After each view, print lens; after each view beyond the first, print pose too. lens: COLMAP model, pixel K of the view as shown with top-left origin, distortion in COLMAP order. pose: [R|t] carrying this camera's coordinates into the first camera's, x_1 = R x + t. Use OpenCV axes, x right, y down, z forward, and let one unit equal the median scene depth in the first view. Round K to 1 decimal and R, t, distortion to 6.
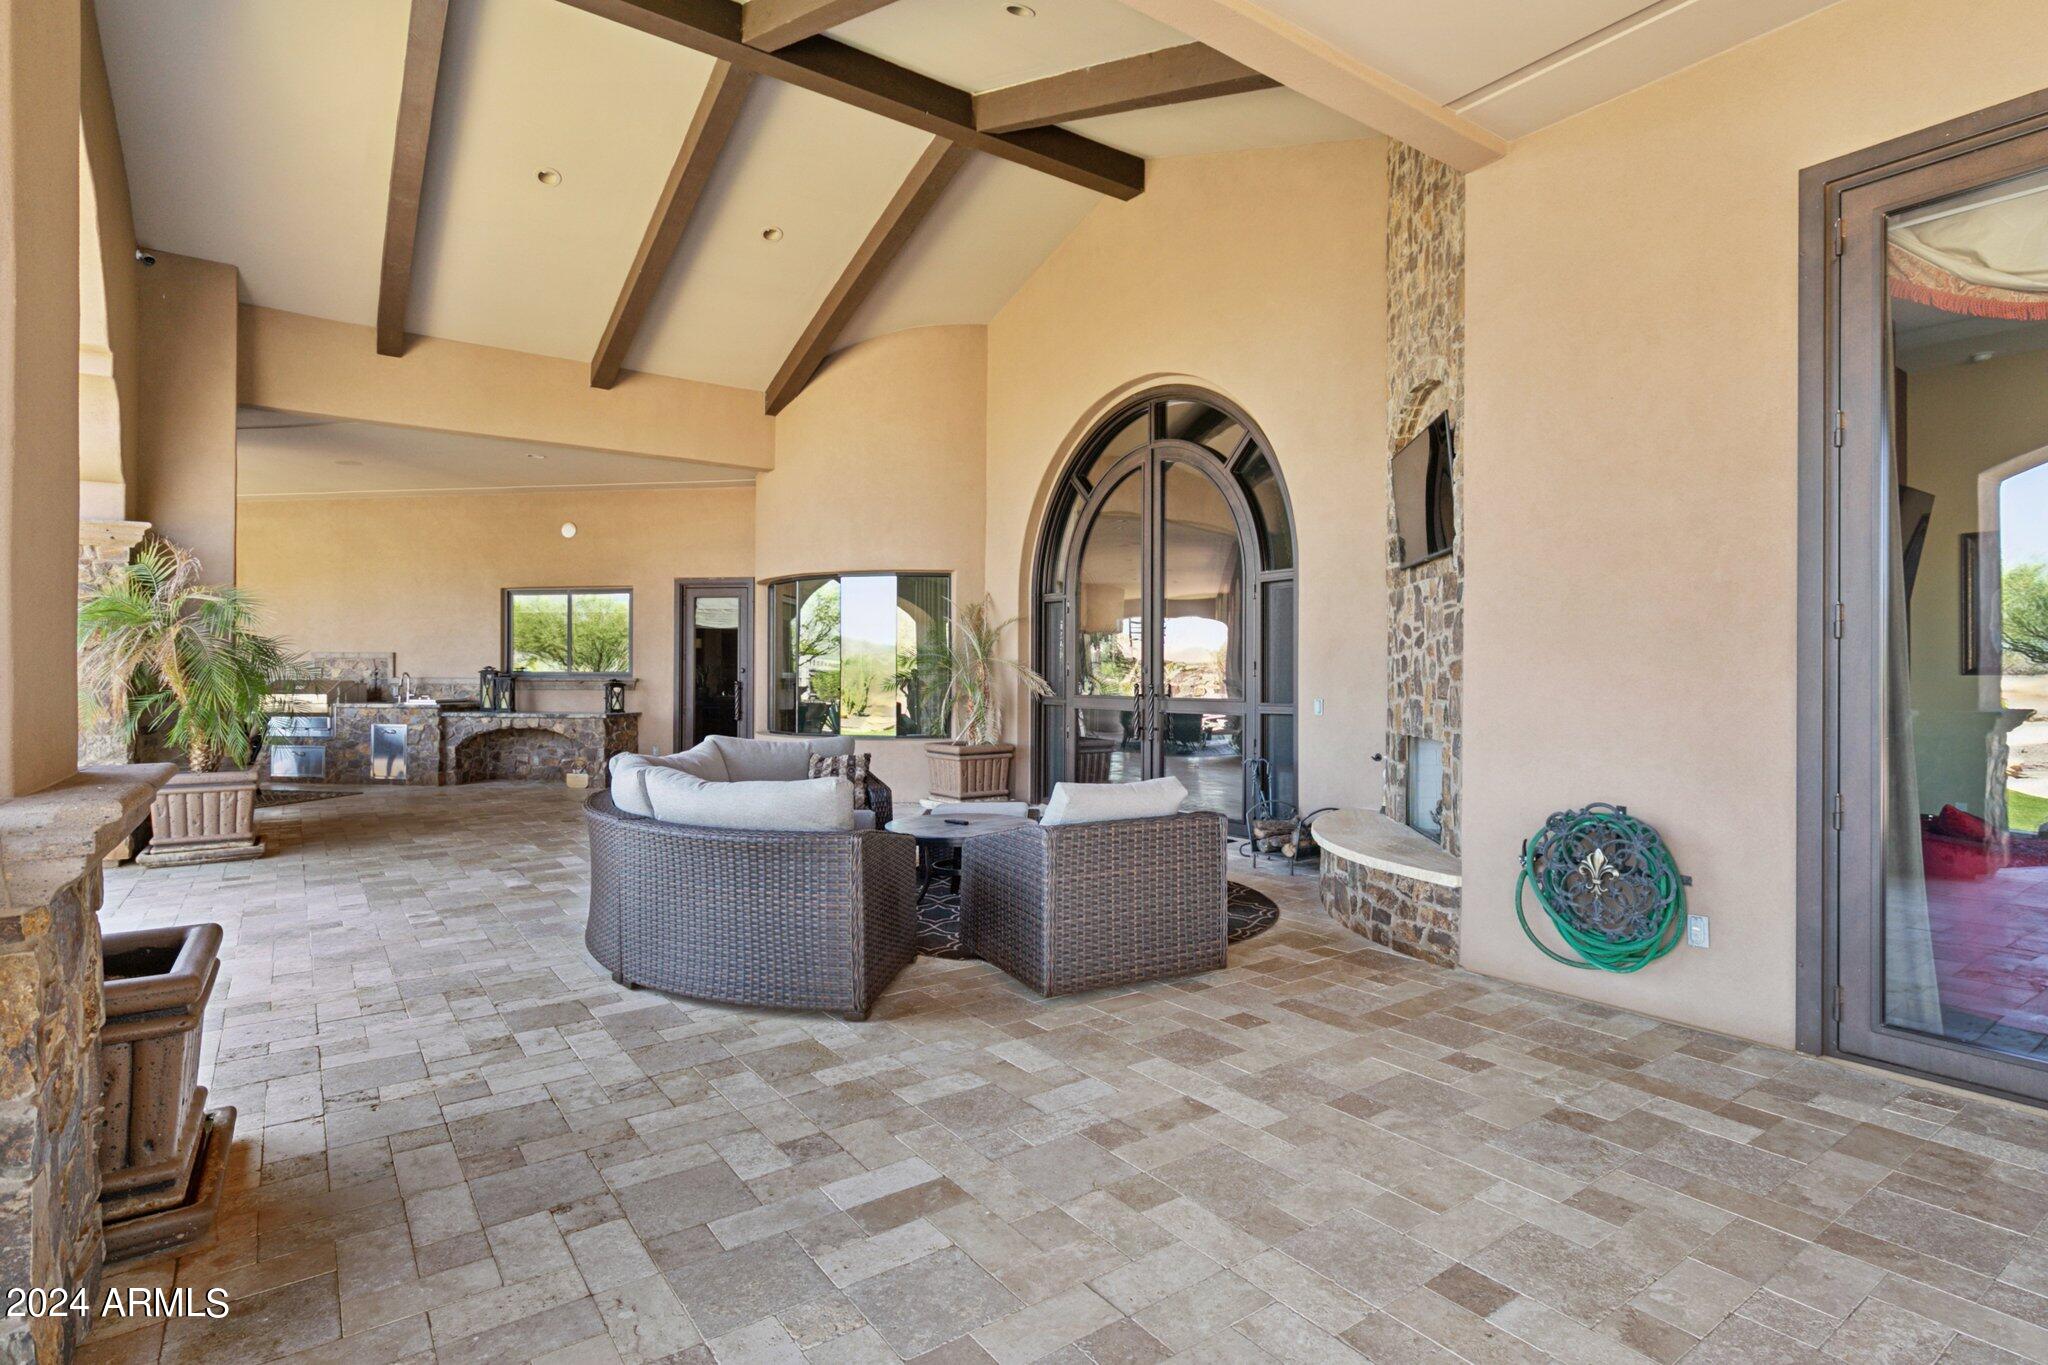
lens RADIAL K [[1040.3, 0, 1028.7], [0, 1040.3, 675.8], [0, 0, 1]] dist [-0.003417, -0.000882]
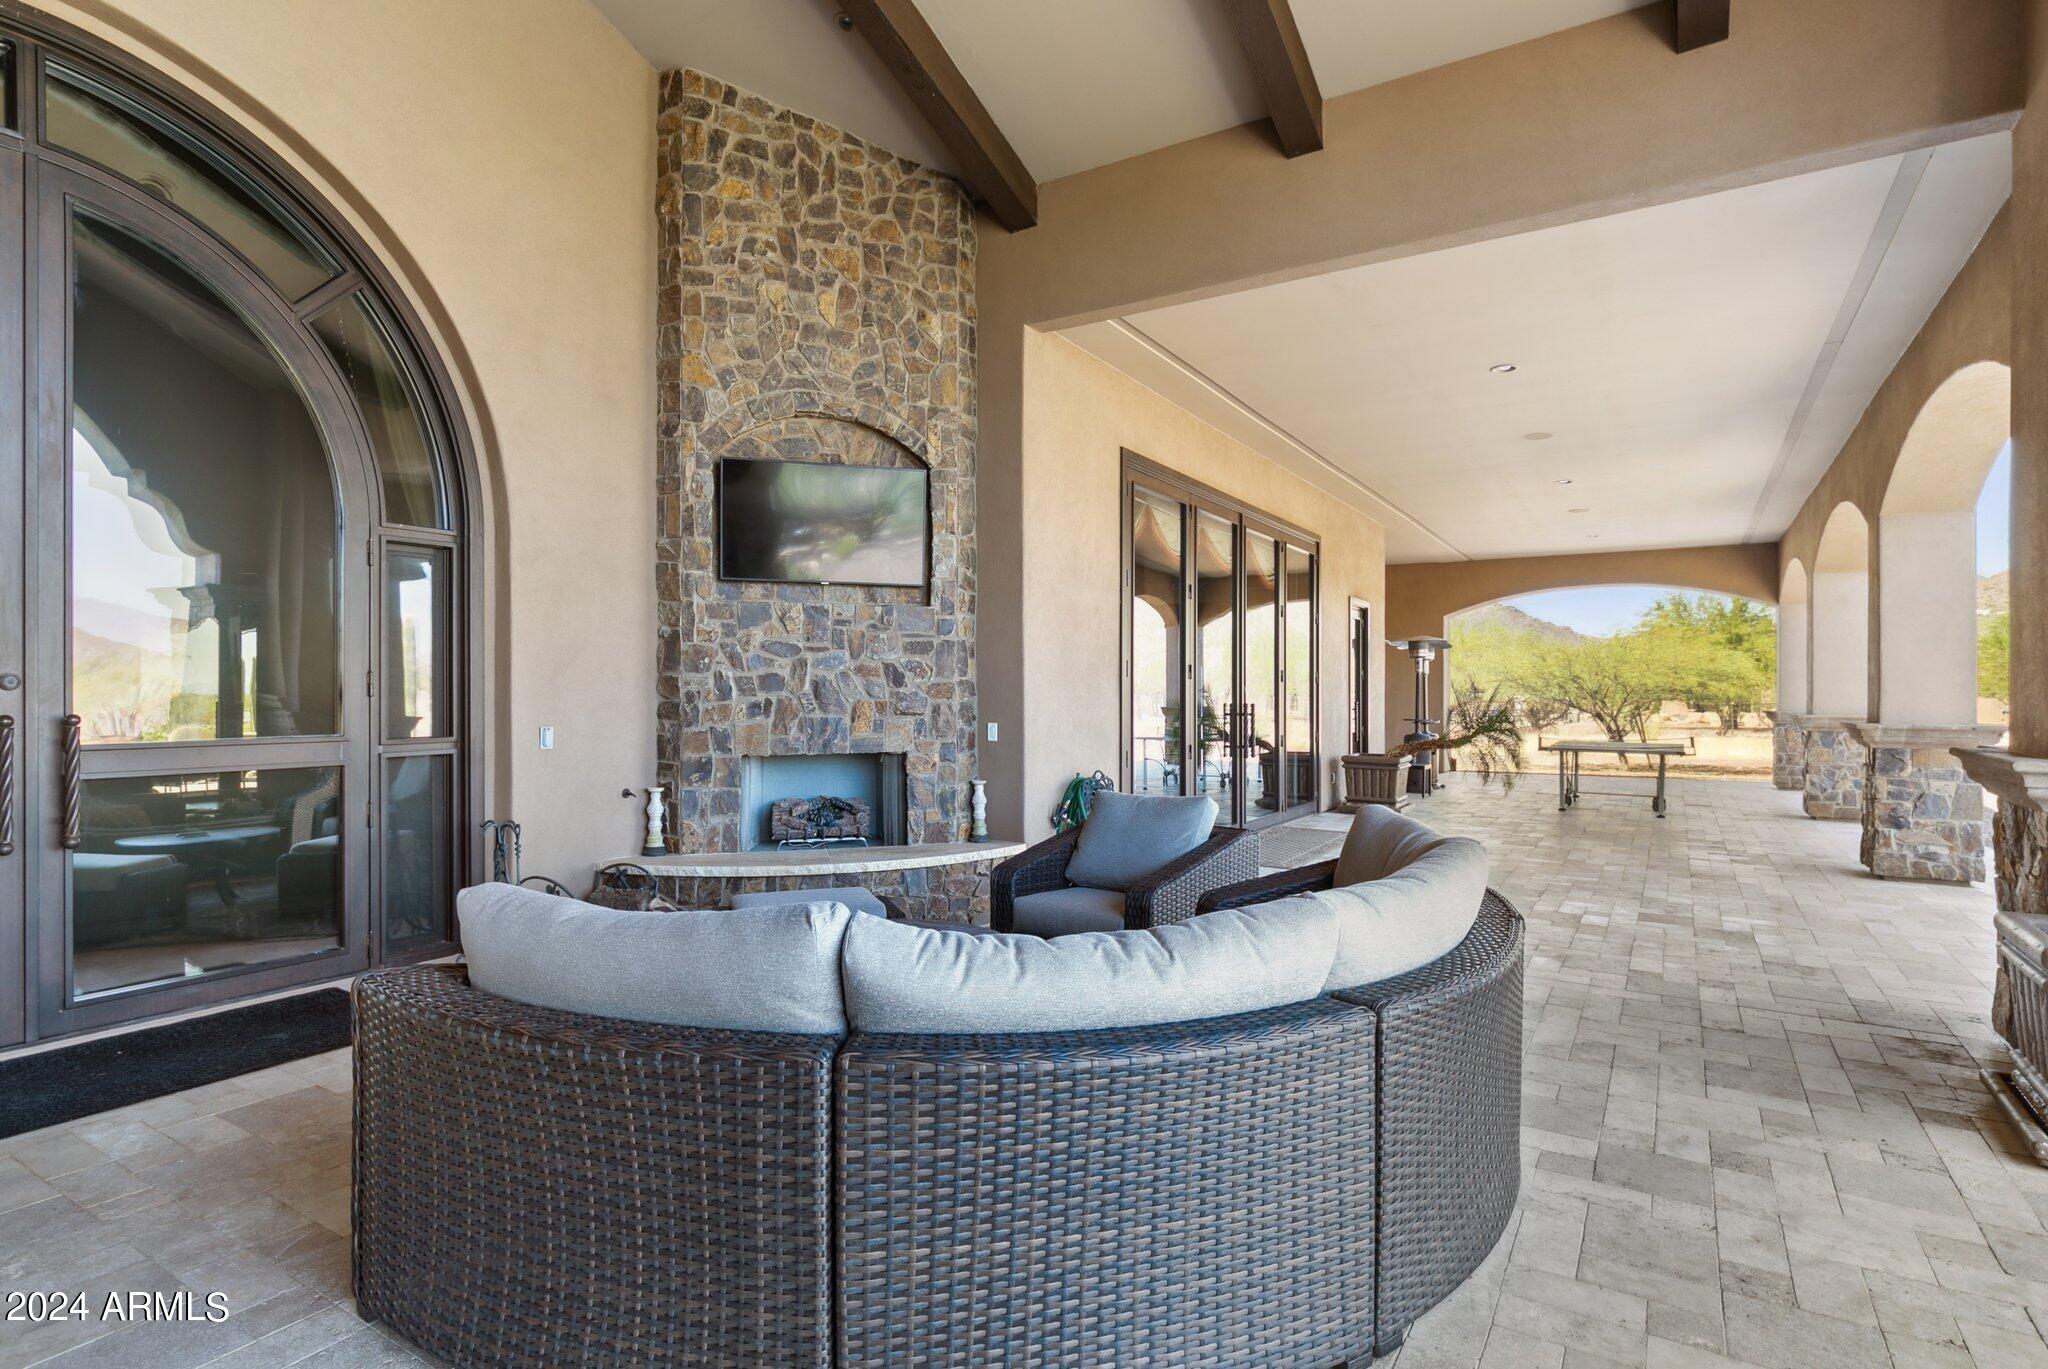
lens RADIAL K [[1040.3, 0, 1027.1], [0, 1040.3, 689.5], [0, 0, 1]] dist [-0.003417, -0.000882]
pose [[-0.386646, -0.003127, 0.922223, -1.044370], [-0.006118, 0.999981, 0.000826, -0.017708], [-0.922208, -0.005323, -0.386658, 1.824828]]
